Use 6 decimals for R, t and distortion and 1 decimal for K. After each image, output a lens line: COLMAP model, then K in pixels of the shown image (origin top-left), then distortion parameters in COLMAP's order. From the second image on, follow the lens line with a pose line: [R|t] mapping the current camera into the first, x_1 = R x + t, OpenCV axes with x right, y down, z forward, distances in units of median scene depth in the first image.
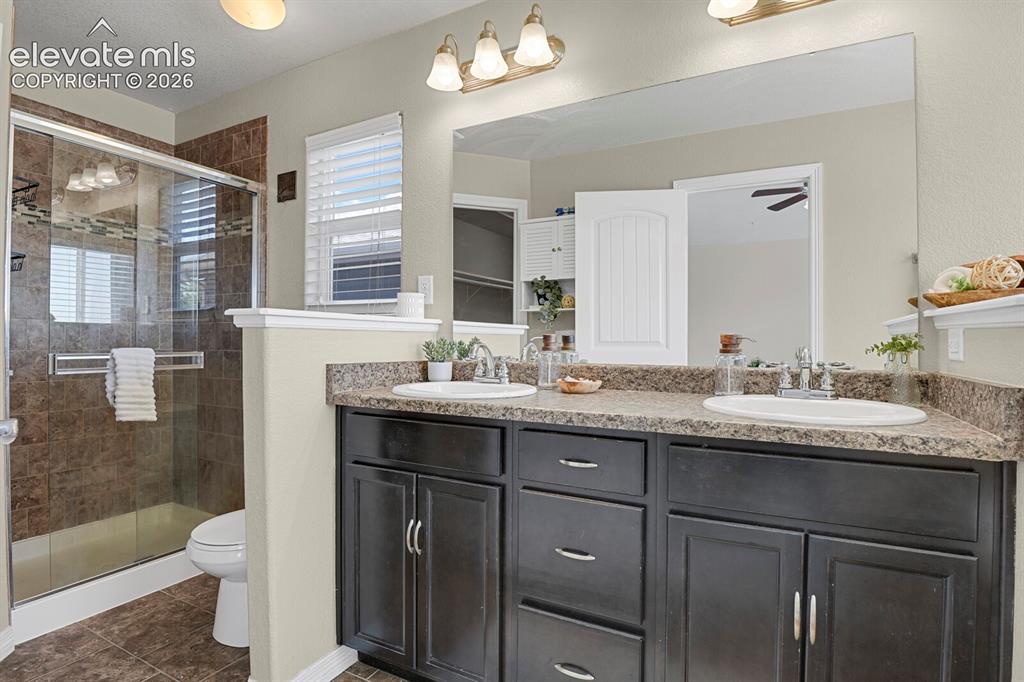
lens RADIAL K [[508.8, 0, 507.5], [0, 508.8, 341.9], [0, 0, 1]] dist [-0.013064, 0.000043]
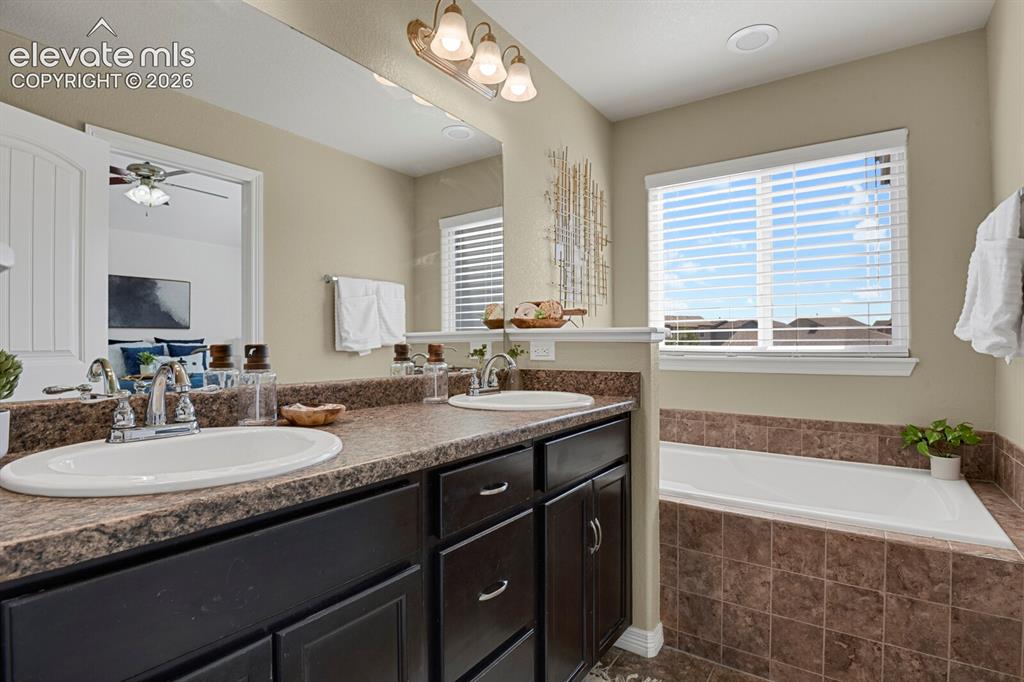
lens RADIAL K [[508.8, 0, 512.3], [0, 508.8, 345.4], [0, 0, 1]] dist [-0.013064, 0.000043]
pose [[0.132768, -0.006545, 0.991125, -0.559409], [0.007059, 0.999959, 0.005657, -0.014964], [-0.991122, 0.006246, 0.132809, 0.640728]]
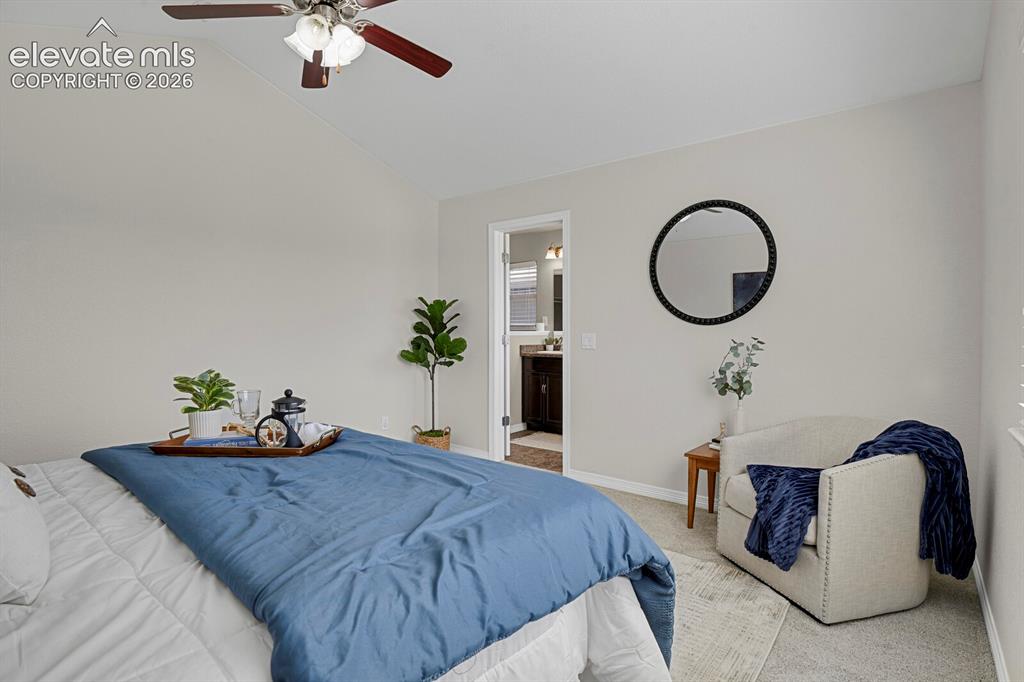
lens RADIAL K [[508.8, 0, 514.4], [0, 508.8, 341.3], [0, 0, 1]] dist [-0.013064, 0.000043]
pose [[0.982064, -0.001299, -0.188544, 0.294770], [0.004149, 0.999883, 0.014721, -0.035646], [0.188503, -0.015239, 0.981954, -2.547487]]
